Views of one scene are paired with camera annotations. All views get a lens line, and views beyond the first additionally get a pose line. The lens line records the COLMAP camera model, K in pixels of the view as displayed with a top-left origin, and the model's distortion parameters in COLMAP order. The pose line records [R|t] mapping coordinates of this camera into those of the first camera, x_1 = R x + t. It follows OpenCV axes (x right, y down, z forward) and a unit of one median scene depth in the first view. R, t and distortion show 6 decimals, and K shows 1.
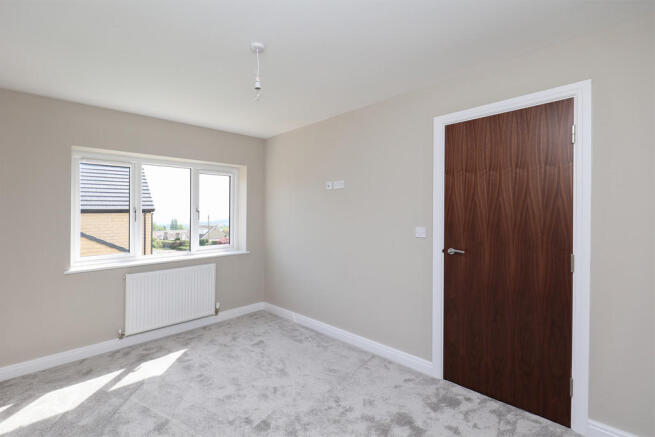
lens RADIAL K [[302.0, 0, 327.5], [0, 302.0, 218.5], [0, 0, 1]] dist [-0.000419, 0.000435]
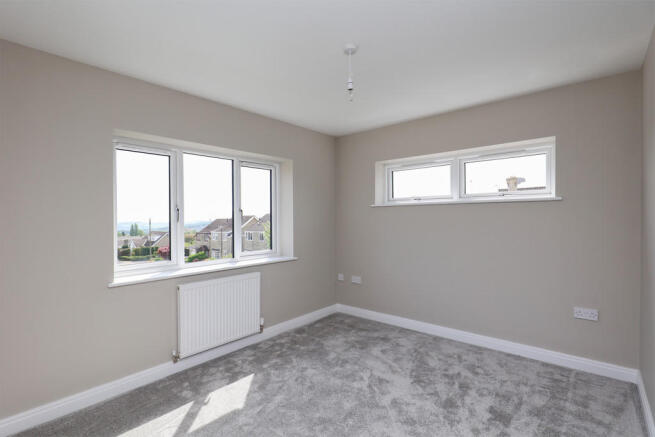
lens RADIAL K [[620.0, 0, 327.5], [0, 620.0, 218.5], [0, 0, 1]] dist [0.153428, -0.000080]
pose [[0.926718, 0.003855, 0.375738, -0.874934], [0.006503, 0.999633, -0.026294, 0.046047], [-0.375701, 0.026810, 0.926353, -0.724069]]
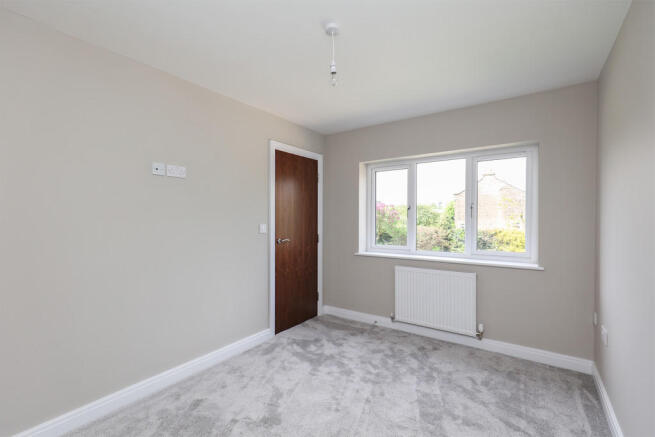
lens RADIAL K [[302.0, 0, 327.5], [0, 302.0, 218.5], [0, 0, 1]] dist [-0.000419, 0.000435]
pose [[0.178200, 0.011812, -0.983923, 0.335231], [-0.013936, 0.999858, 0.009479, 0.004933], [0.983896, 0.012023, 0.178339, 0.480135]]
